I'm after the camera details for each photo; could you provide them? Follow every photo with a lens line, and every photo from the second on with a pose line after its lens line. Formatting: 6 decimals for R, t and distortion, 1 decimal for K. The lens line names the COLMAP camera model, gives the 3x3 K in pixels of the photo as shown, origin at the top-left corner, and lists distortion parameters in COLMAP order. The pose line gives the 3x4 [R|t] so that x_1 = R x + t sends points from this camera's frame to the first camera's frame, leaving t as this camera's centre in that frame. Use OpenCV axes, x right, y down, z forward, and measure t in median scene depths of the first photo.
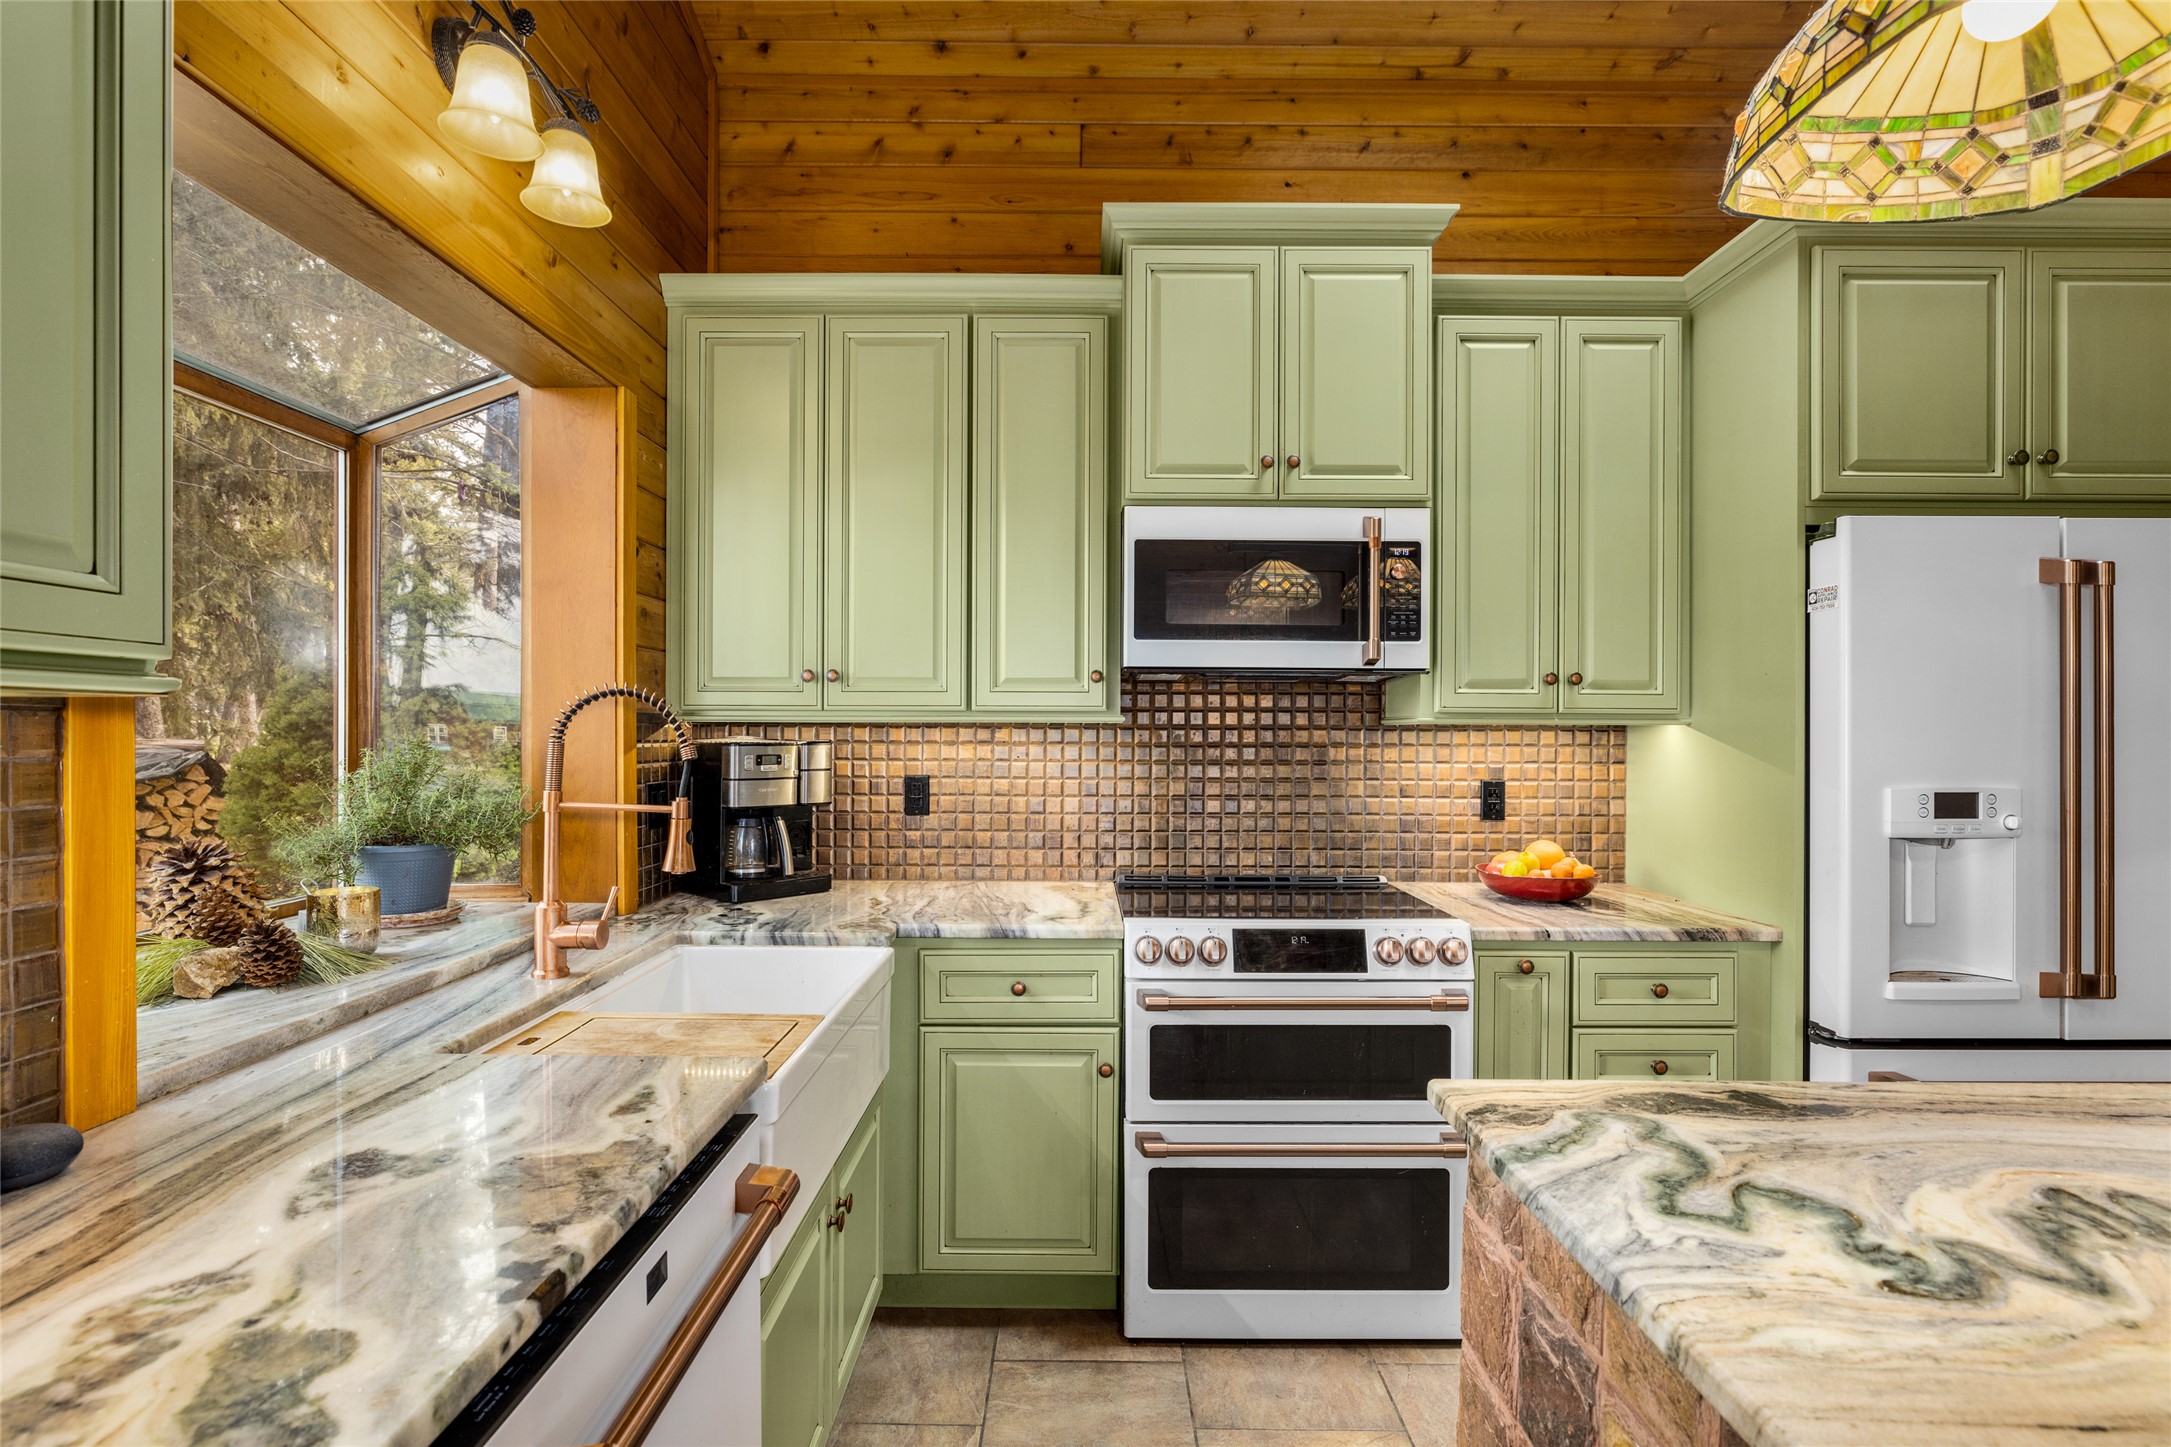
lens RADIAL K [[1009.5, 0, 1078.7], [0, 1009.5, 726.9], [0, 0, 1]] dist [-0.009644, -0.000005]
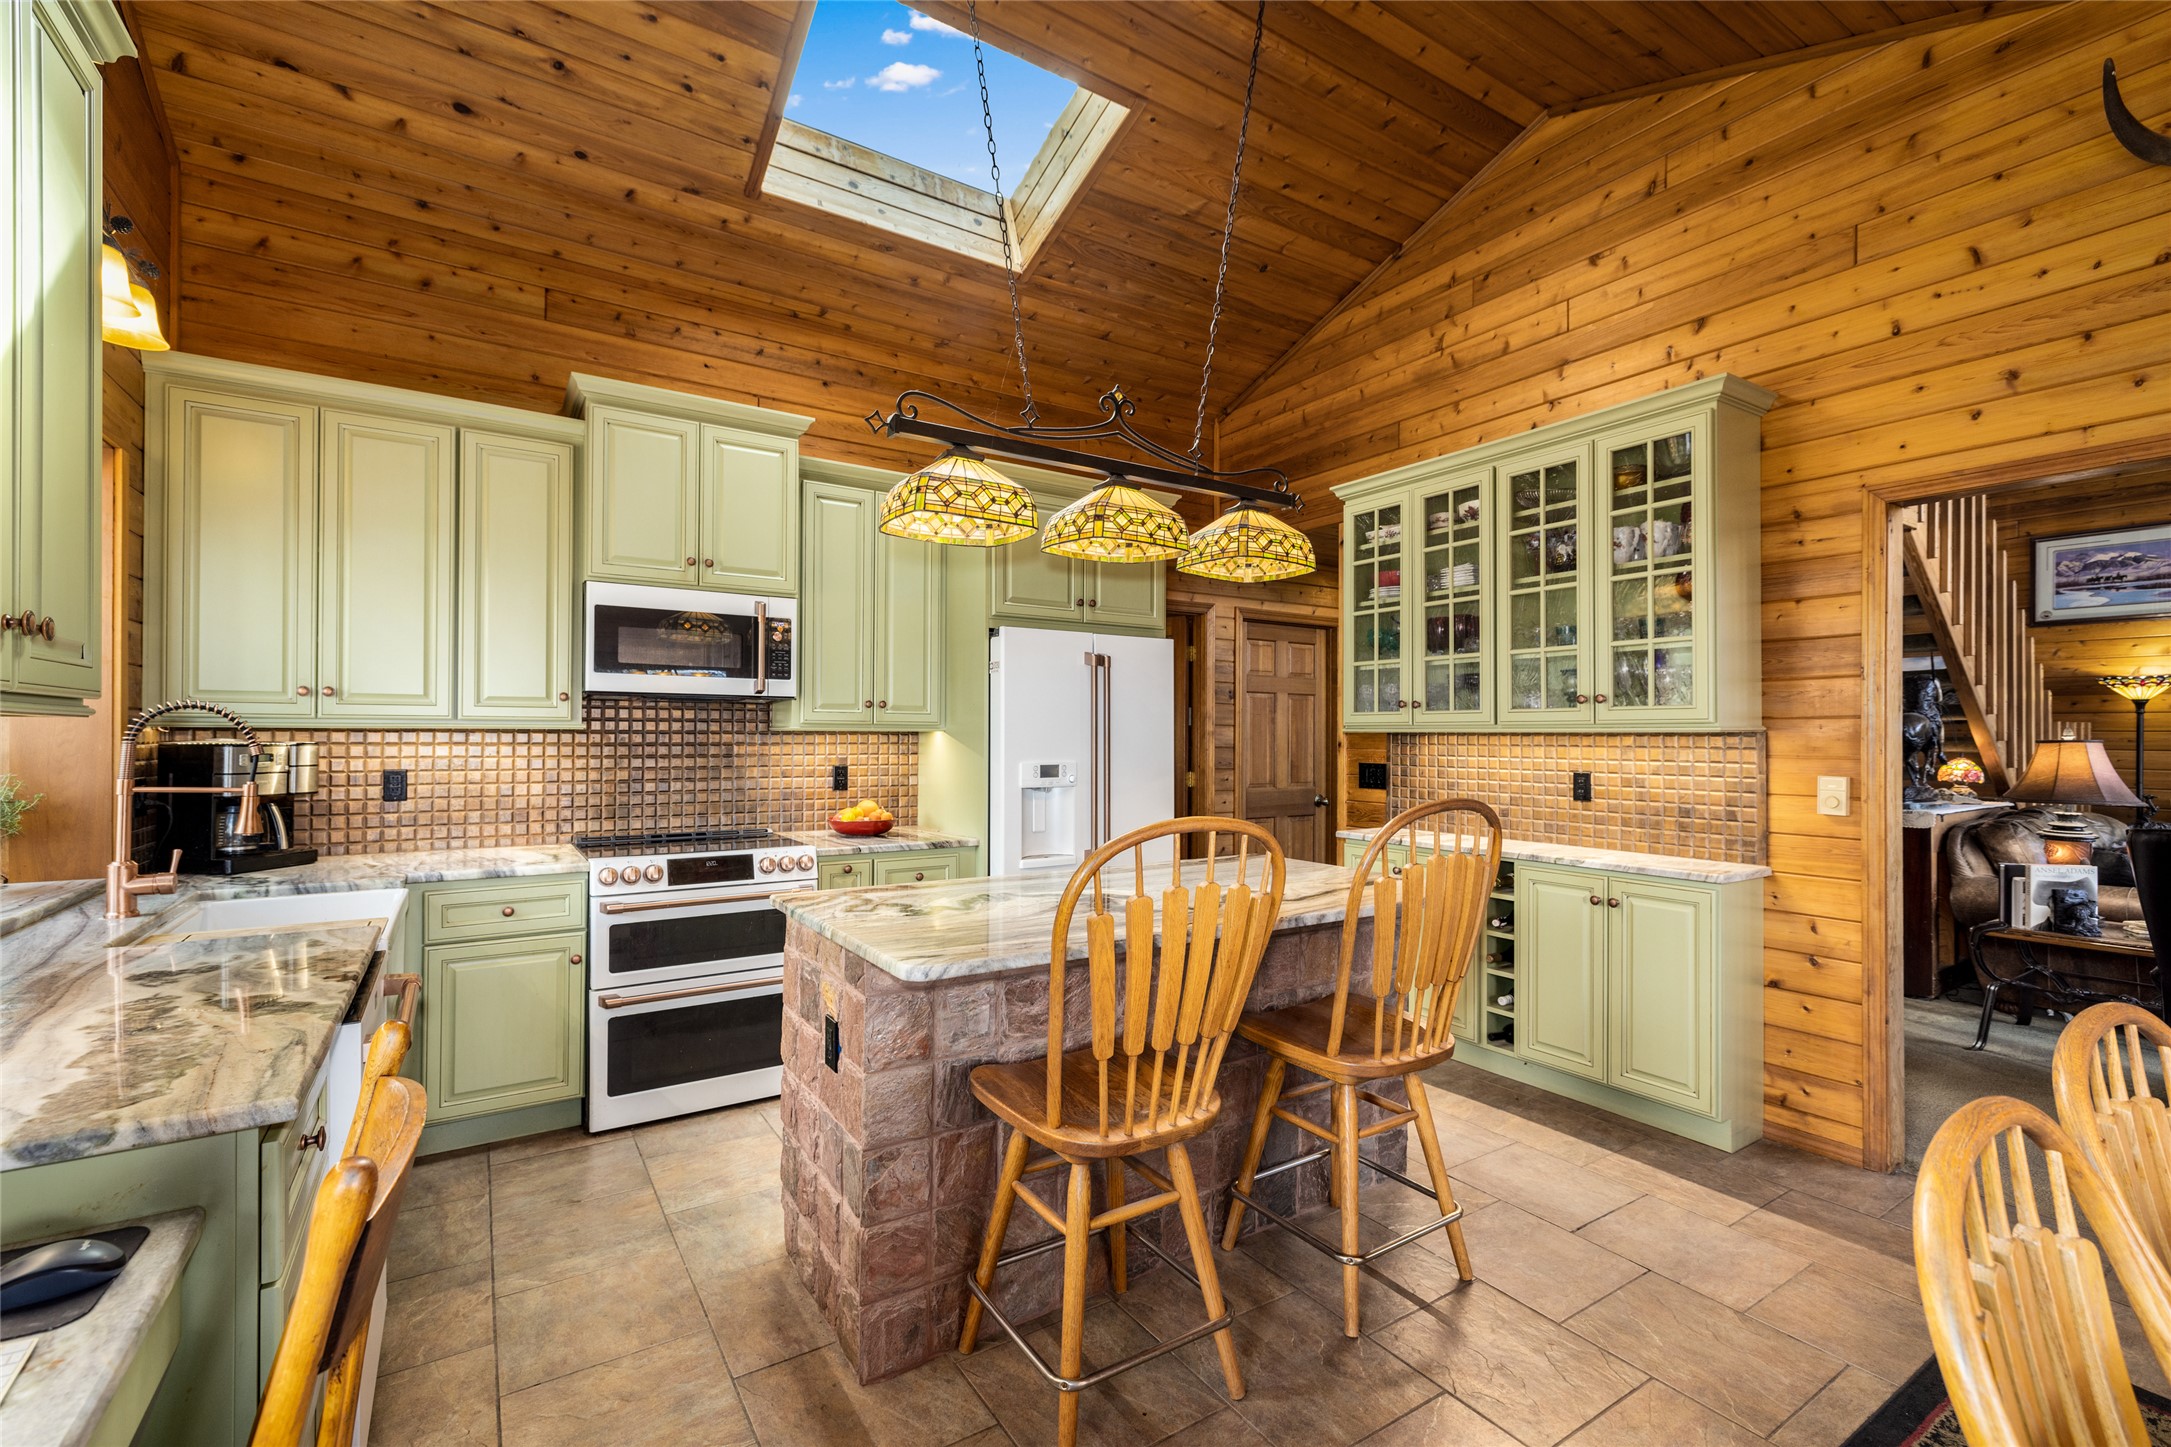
lens RADIAL K [[938.4, 0, 1079.6], [0, 938.4, 730.3], [0, 0, 1]] dist [0.003224, 0.000871]
pose [[0.836081, 0.002725, 0.548600, -0.100549], [-0.002013, 0.999996, -0.001899, -0.001088], [-0.548603, 0.000484, 0.836083, -0.513126]]
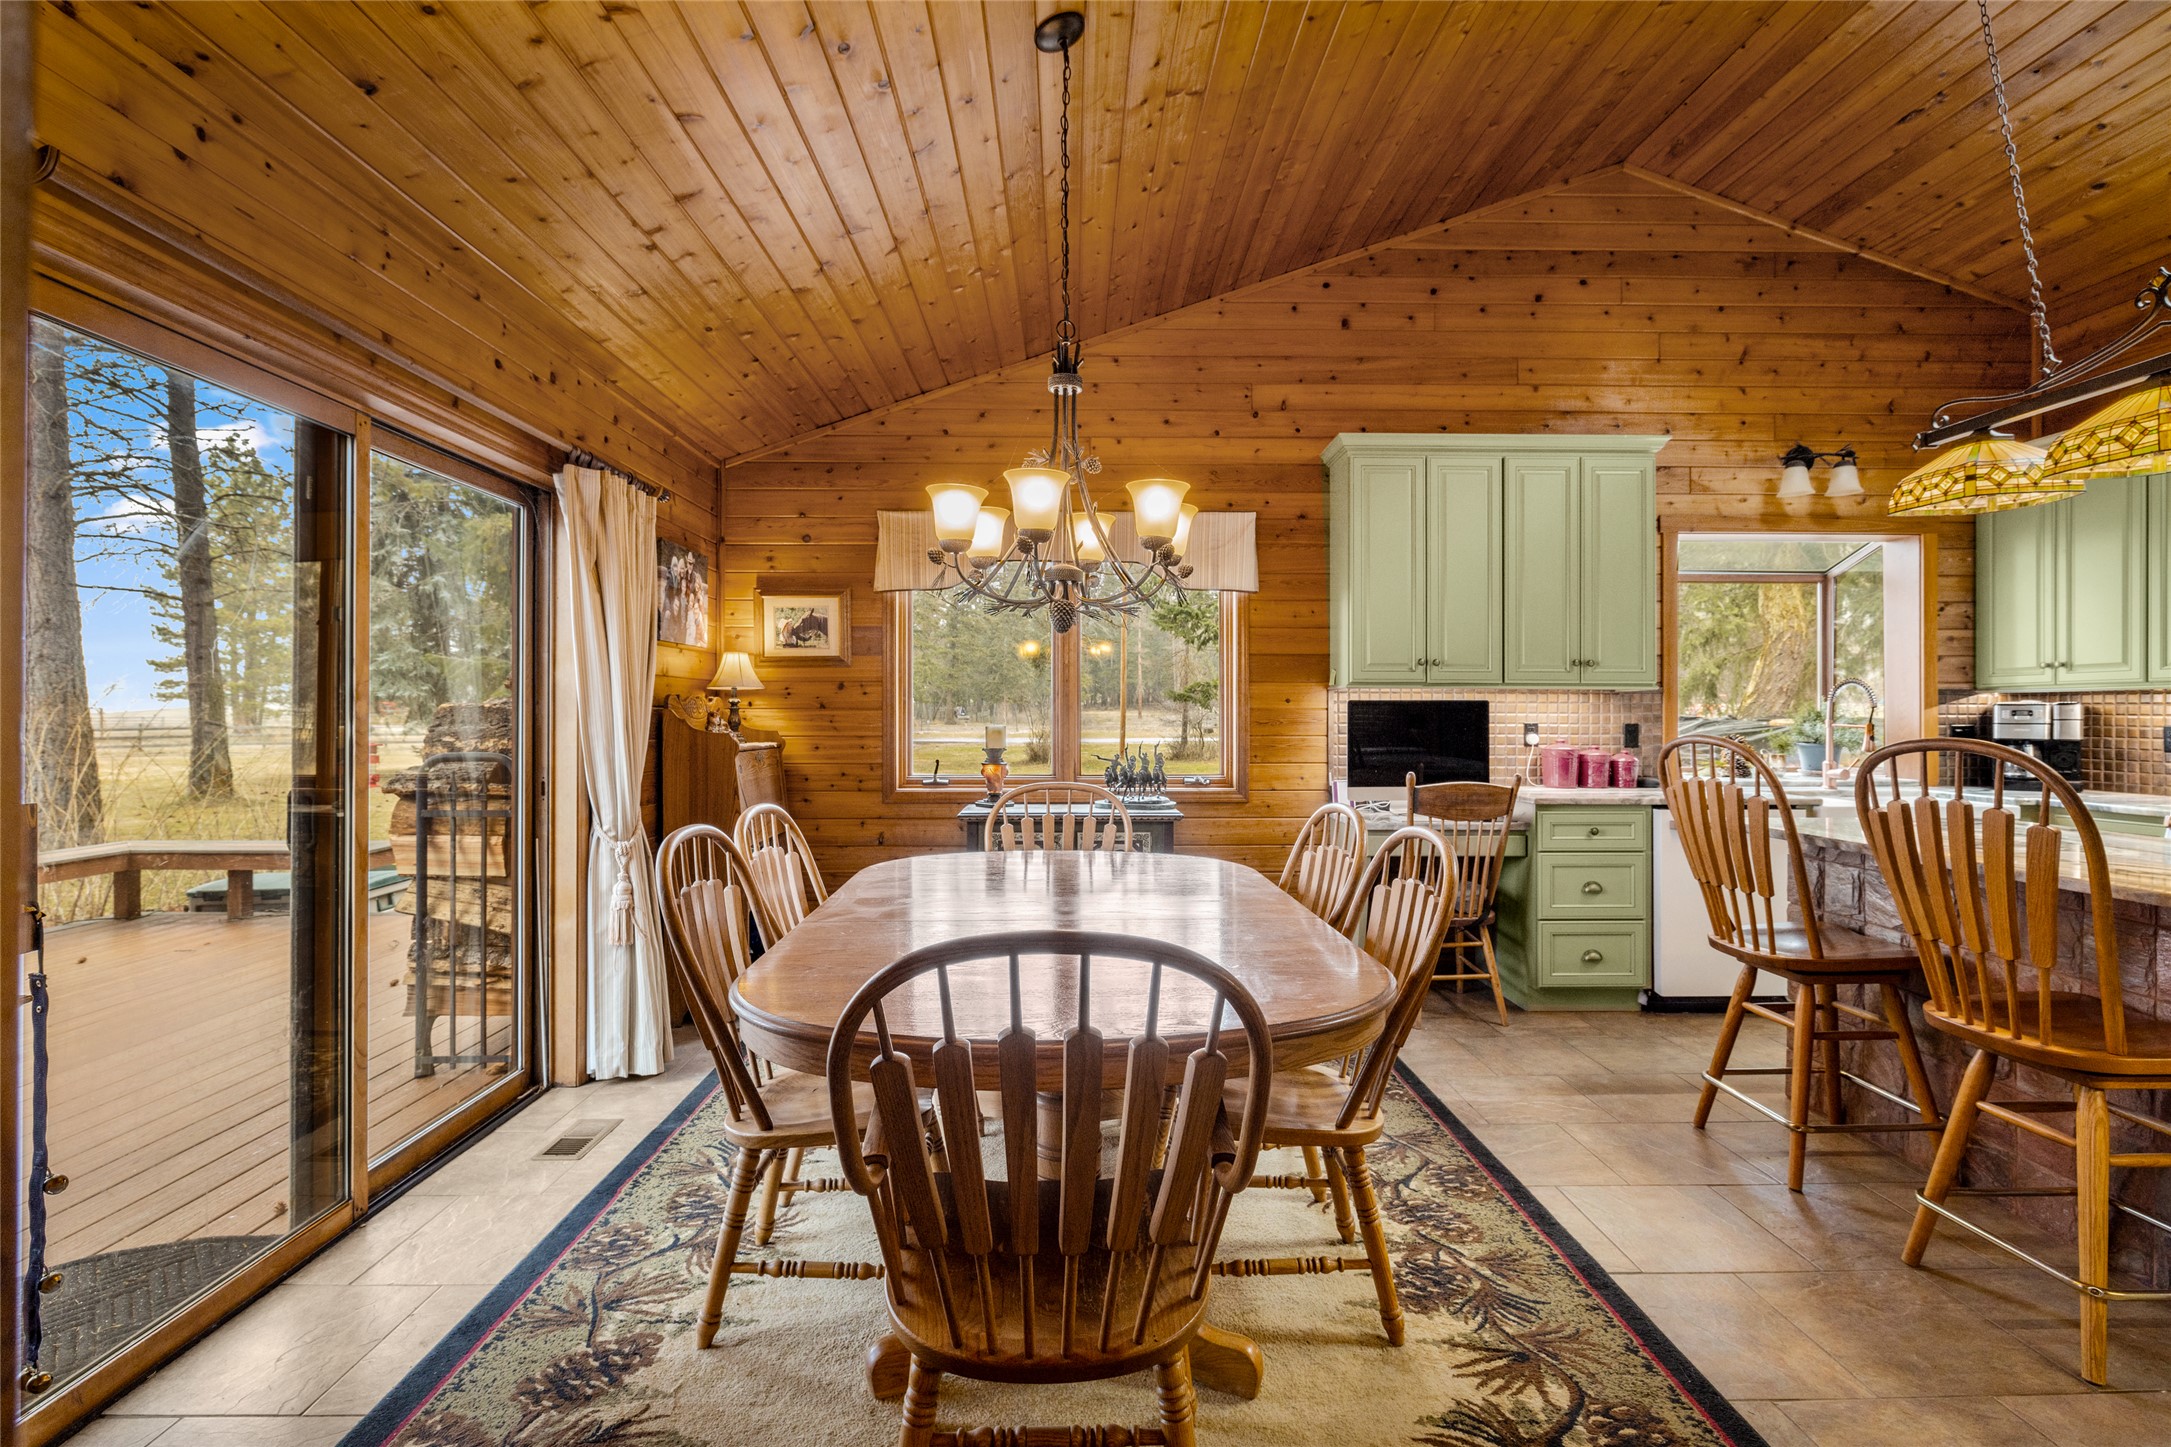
lens RADIAL K [[999.6, 0, 1089.6], [0, 999.6, 711.9], [0, 0, 1]] dist [-0.004175, 0.000926]
pose [[0.022320, -0.006465, -0.999730, 1.422864], [0.001342, 0.999978, -0.006437, 0.039390], [0.999750, -0.001198, 0.022329, -0.701702]]
